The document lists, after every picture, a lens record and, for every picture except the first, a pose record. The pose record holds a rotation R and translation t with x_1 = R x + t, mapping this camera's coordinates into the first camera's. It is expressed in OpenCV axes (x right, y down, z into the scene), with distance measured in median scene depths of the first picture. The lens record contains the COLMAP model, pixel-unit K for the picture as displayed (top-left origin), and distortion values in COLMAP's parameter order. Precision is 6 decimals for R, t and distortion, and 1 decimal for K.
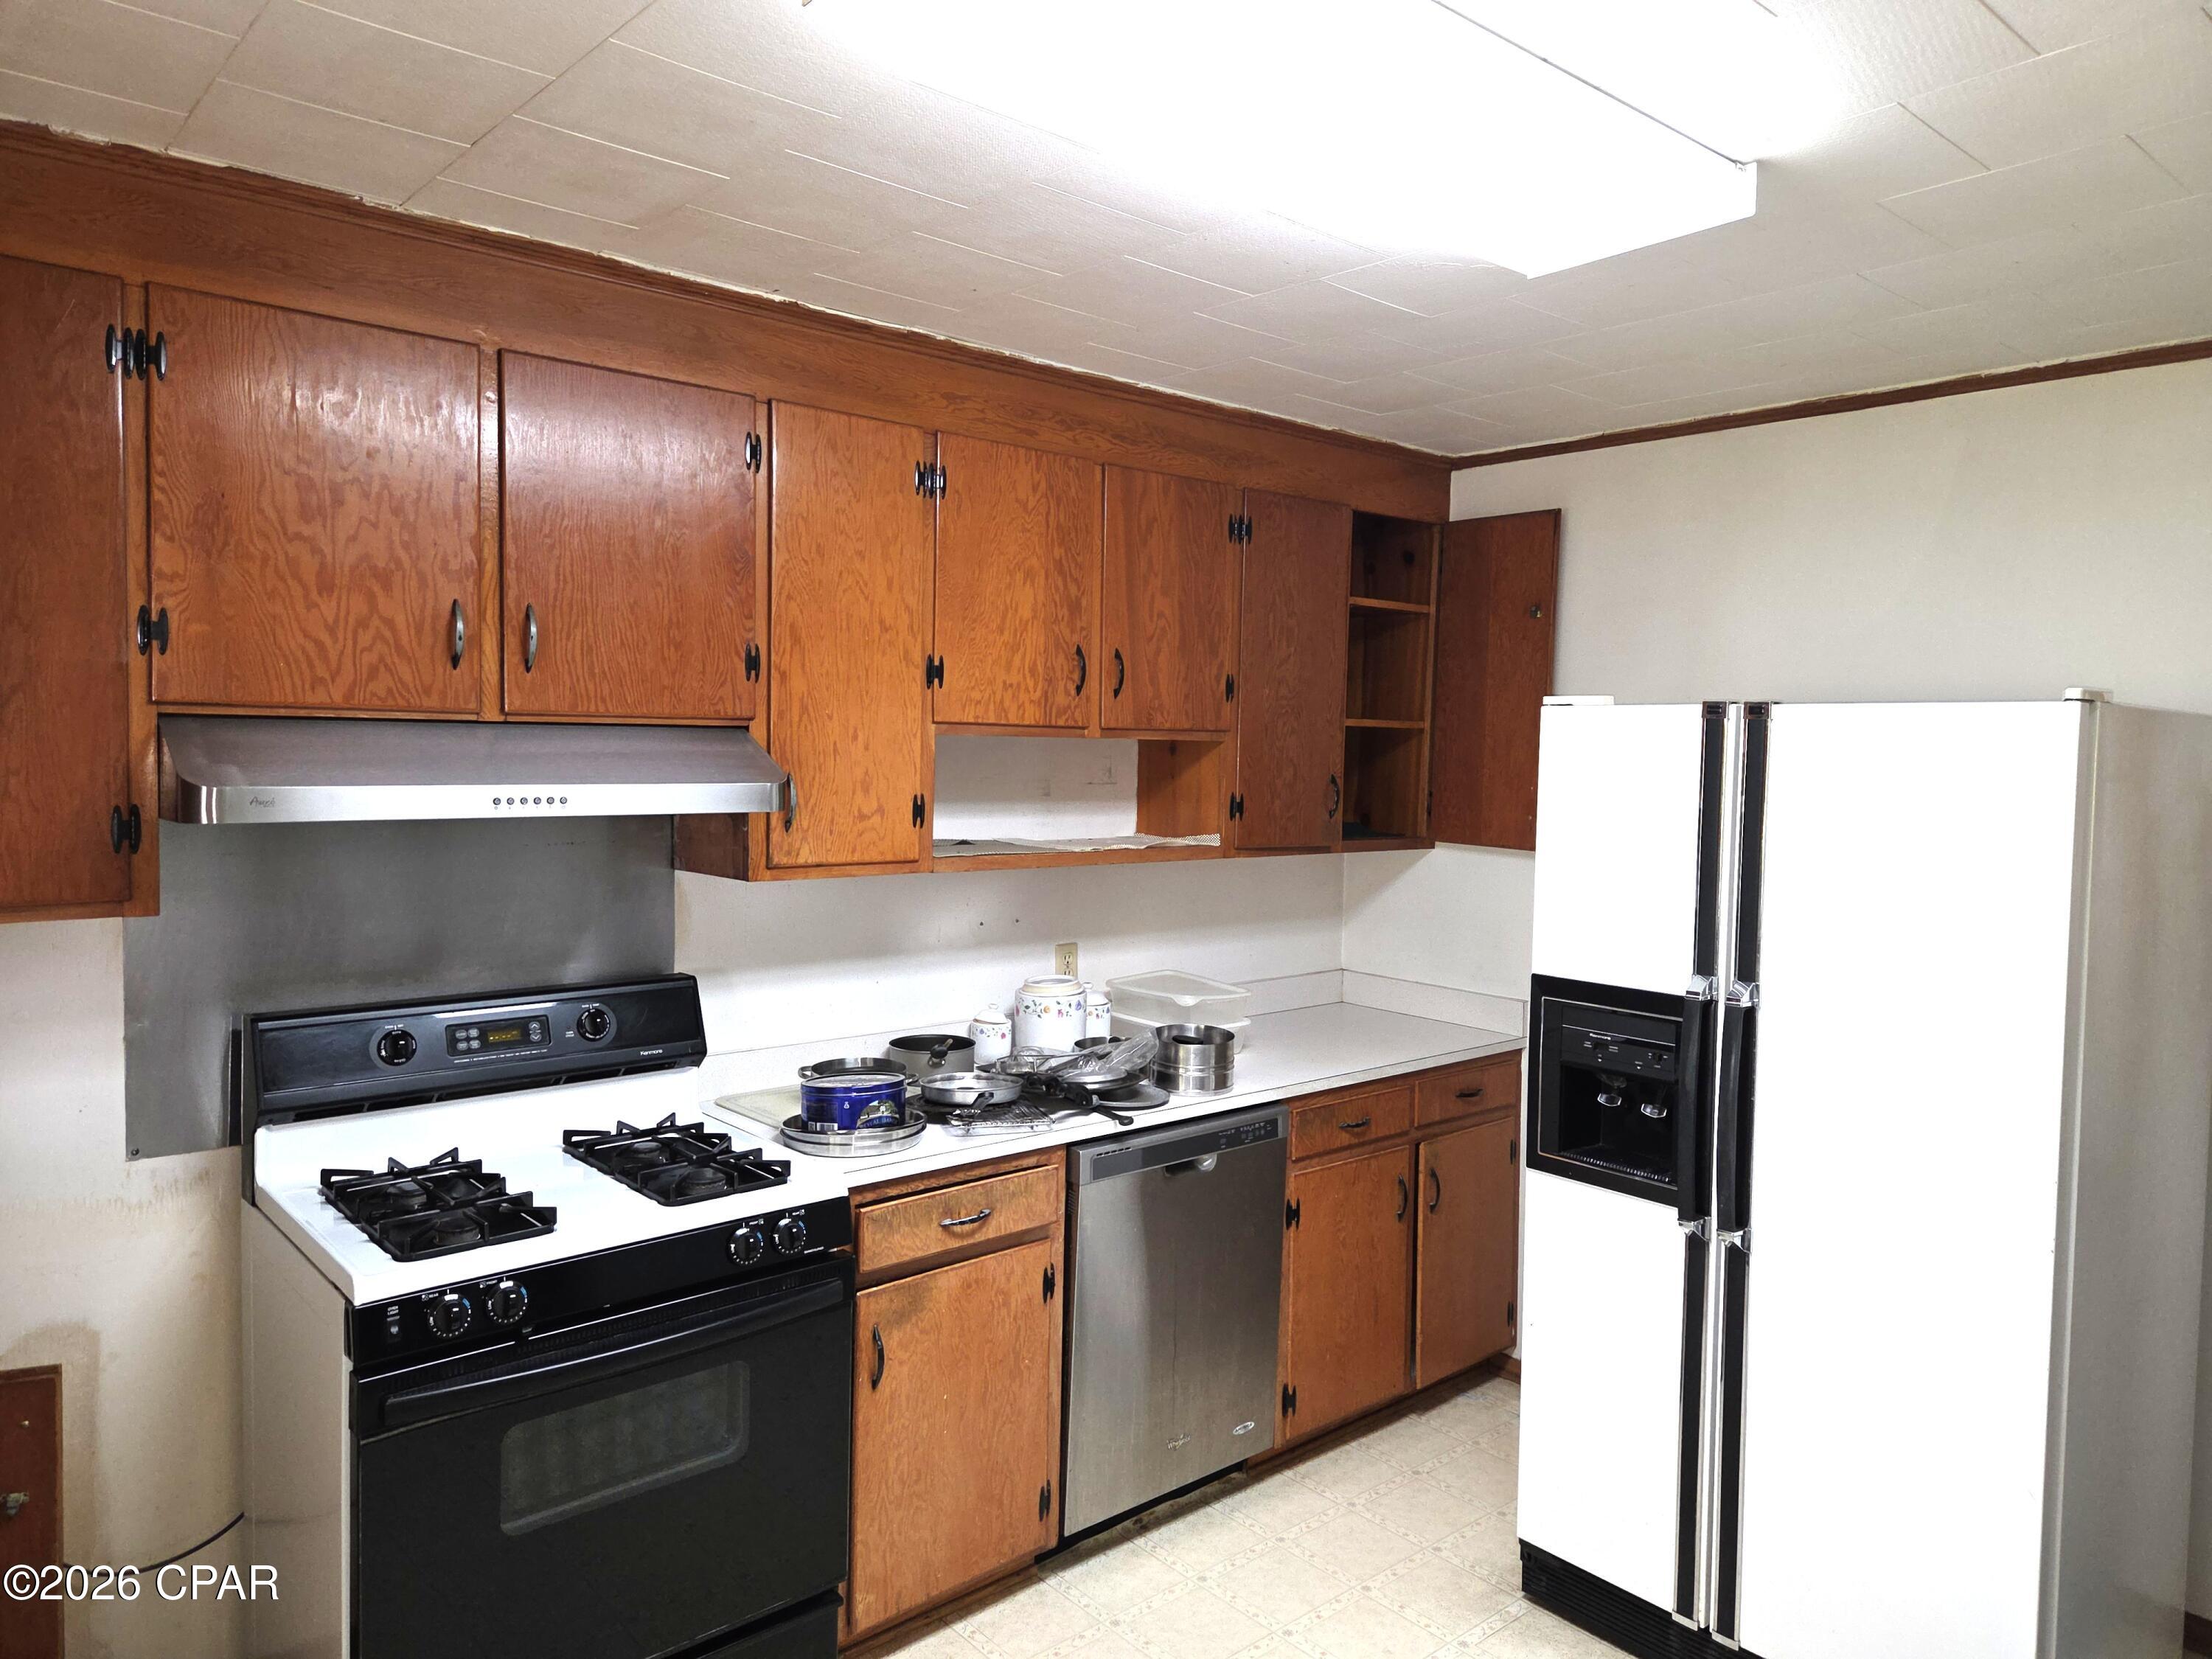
lens RADIAL K [[1487.5, 0, 1102.4], [0, 1487.5, 817.2], [0, 0, 1]] dist [0.042382, -0.017659]
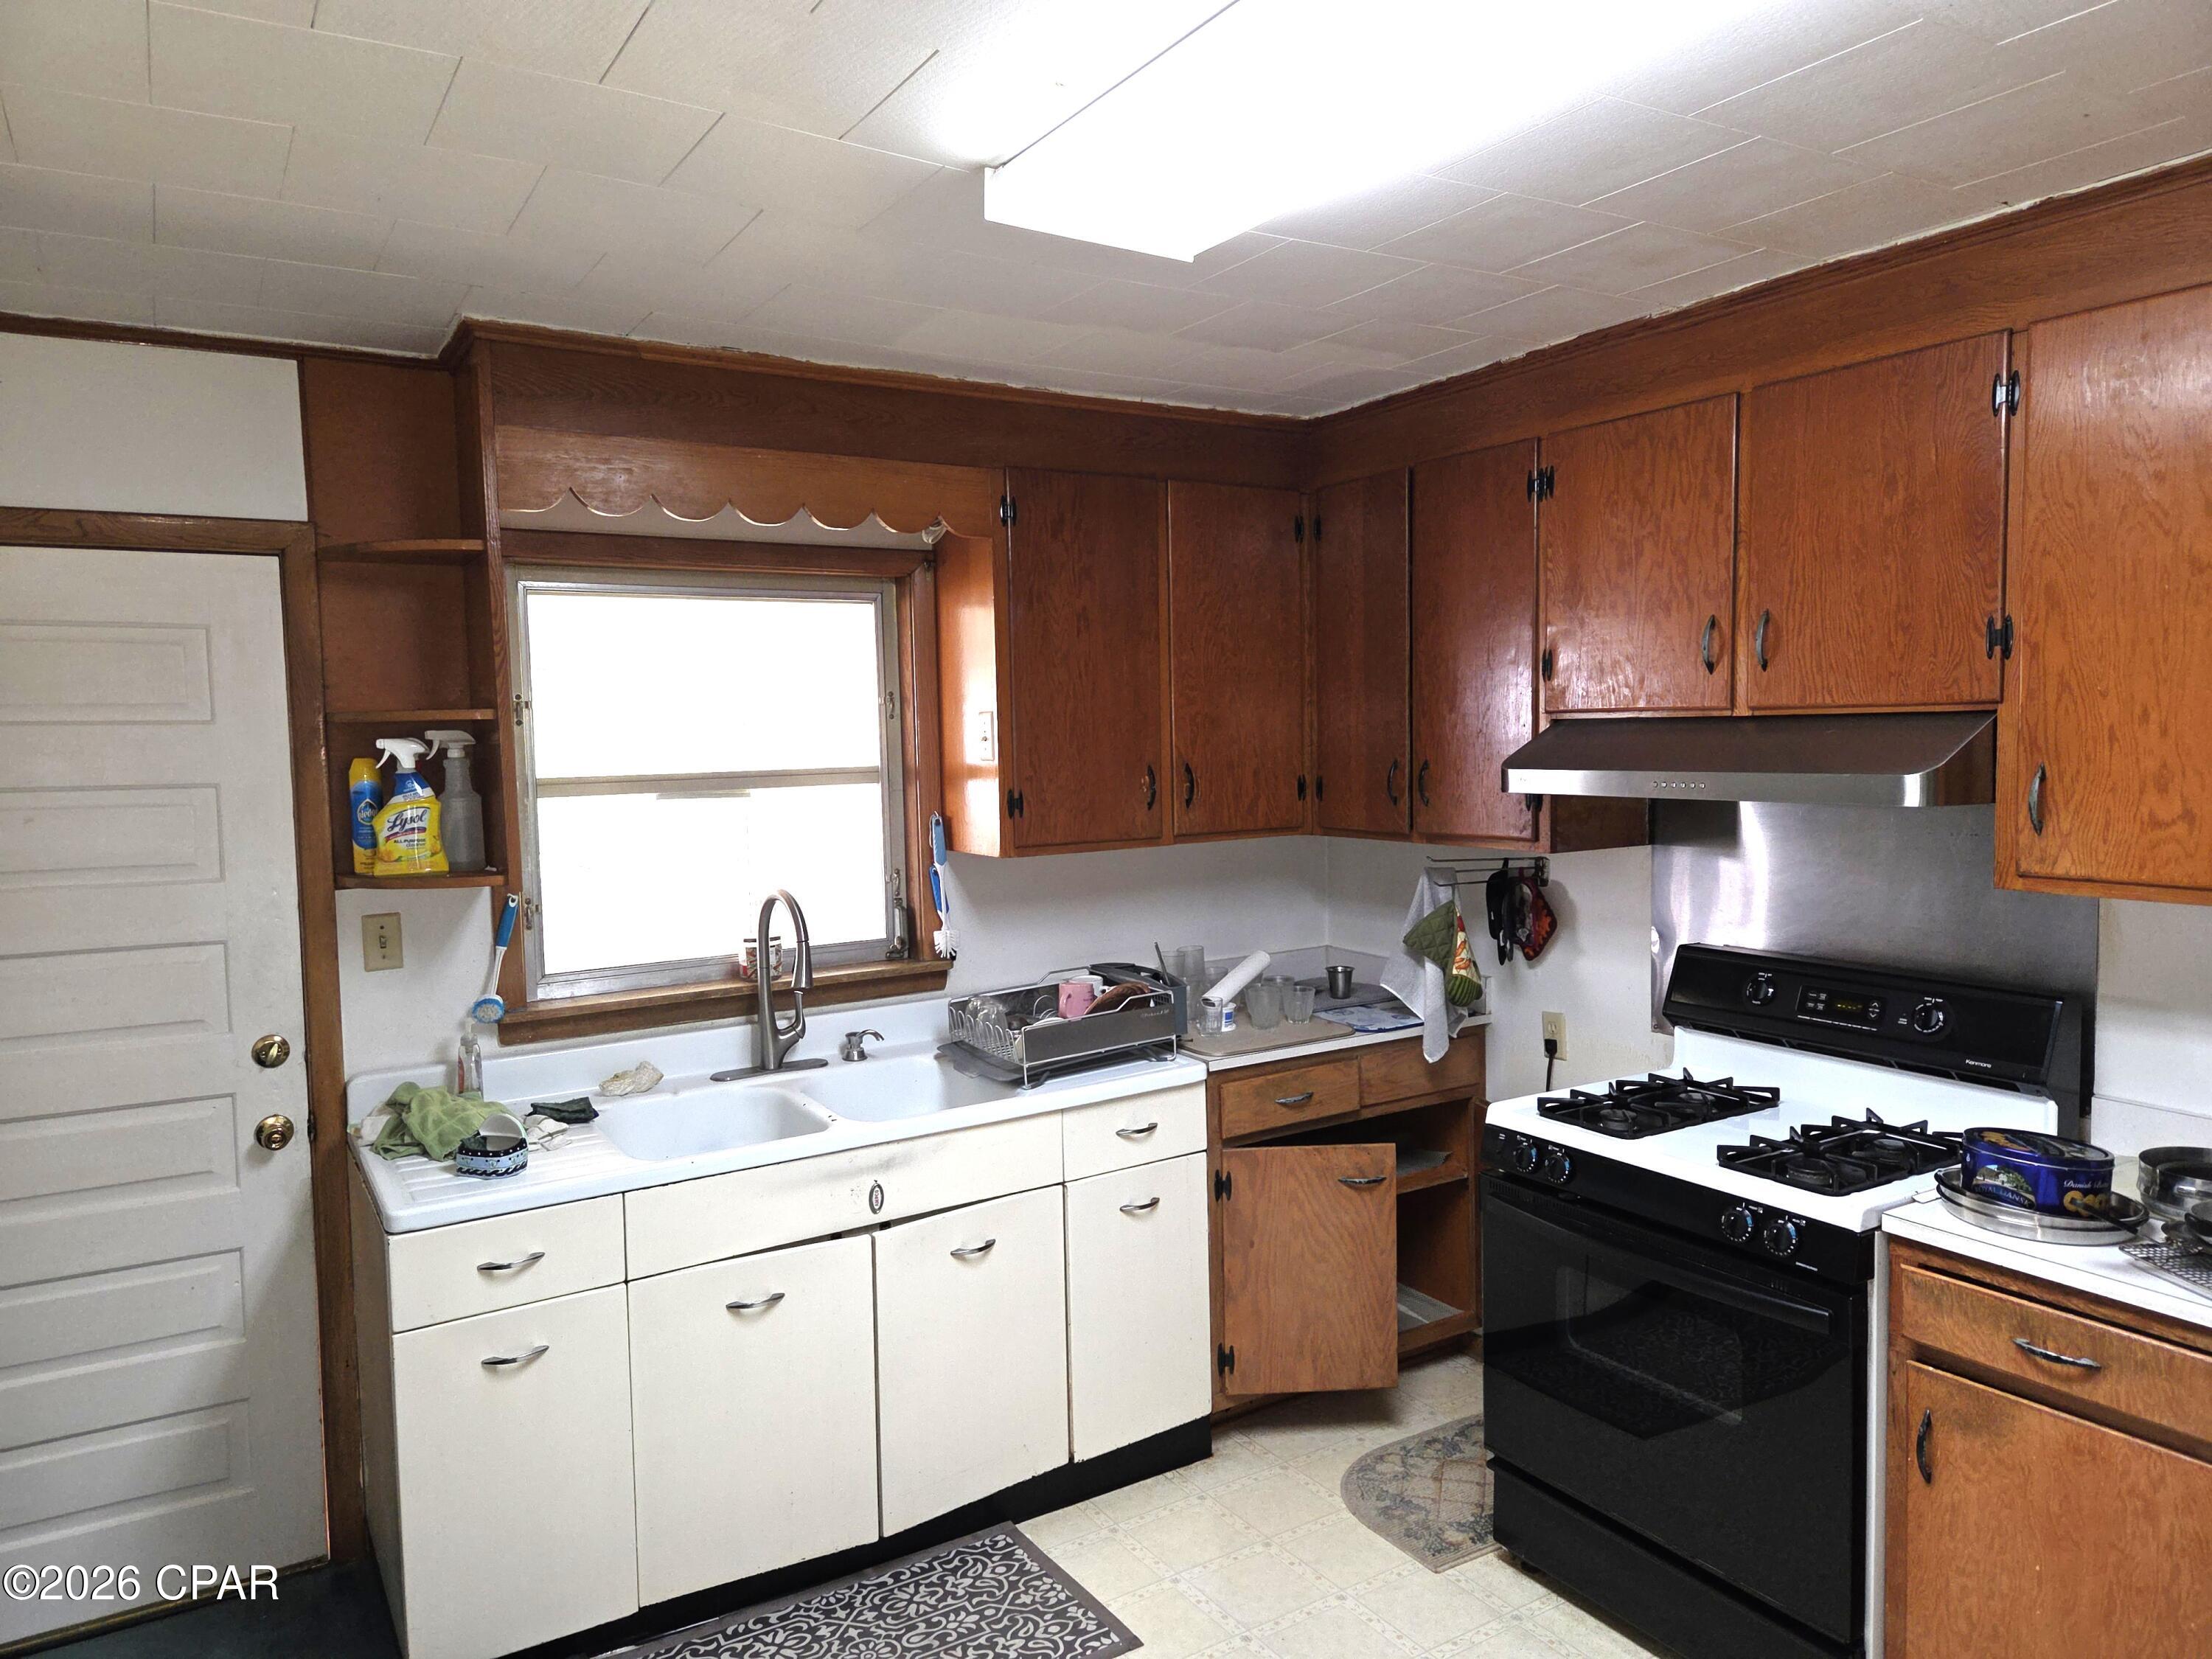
lens RADIAL K [[1487.5, 0, 1102.4], [0, 1487.5, 834.5], [0, 0, 1]] dist [0.042382, -0.017659]
pose [[-0.162406, 0.056284, -0.985118, 0.732052], [-0.036802, 0.997332, 0.063049, -0.024974], [0.986038, 0.046493, -0.159901, 0.635431]]
